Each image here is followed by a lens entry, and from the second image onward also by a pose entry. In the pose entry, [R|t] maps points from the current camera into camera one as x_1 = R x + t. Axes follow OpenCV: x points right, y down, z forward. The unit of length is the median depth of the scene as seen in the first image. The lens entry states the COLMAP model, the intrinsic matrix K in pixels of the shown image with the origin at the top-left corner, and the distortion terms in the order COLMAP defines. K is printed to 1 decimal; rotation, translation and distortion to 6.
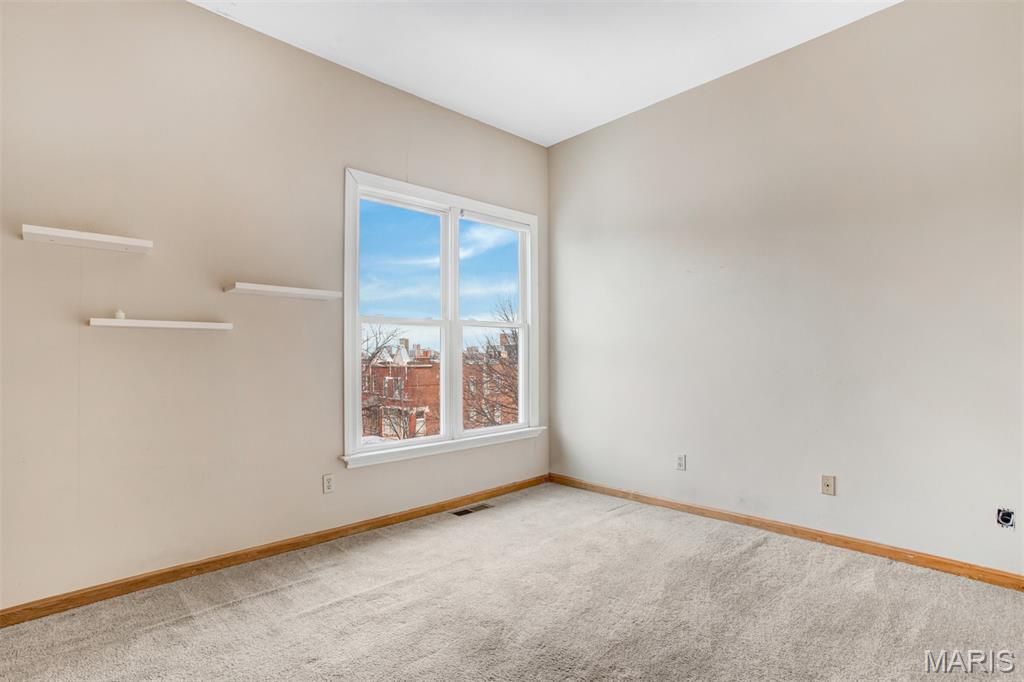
lens RADIAL K [[506.6, 0, 507.7], [0, 506.6, 343.9], [0, 0, 1]] dist [-0.029222, 0.016734]
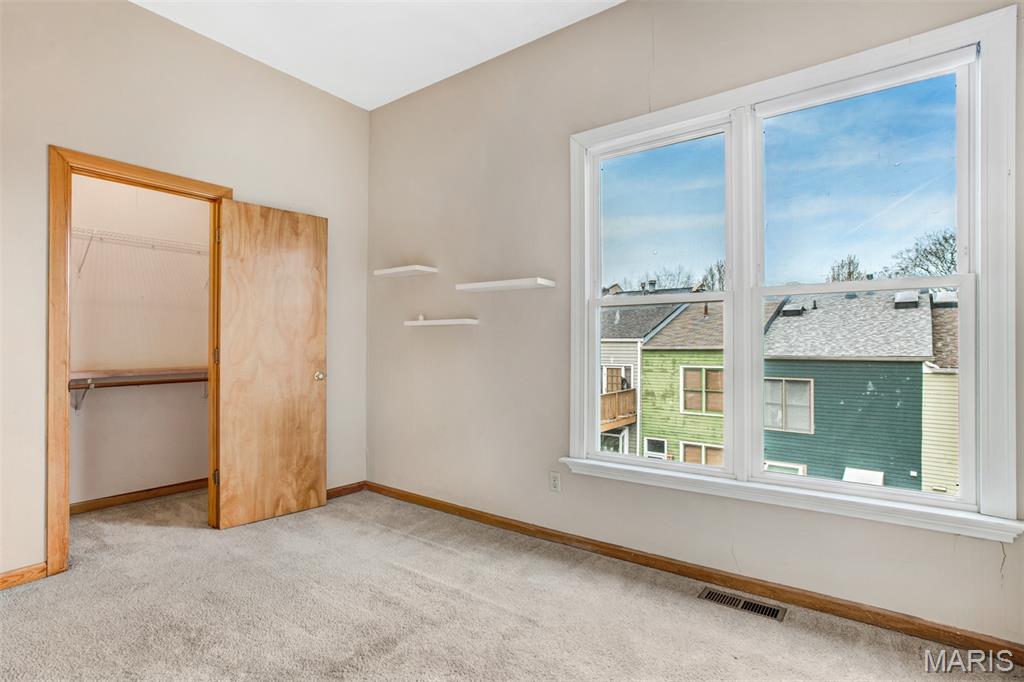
lens RADIAL K [[506.6, 0, 508.3], [0, 506.6, 344.9], [0, 0, 1]] dist [-0.029222, 0.016734]
pose [[0.164397, -0.006904, -0.986370, 0.563711], [0.017474, 0.999839, -0.004086, 0.024789], [0.986240, -0.016564, 0.164491, 0.762295]]
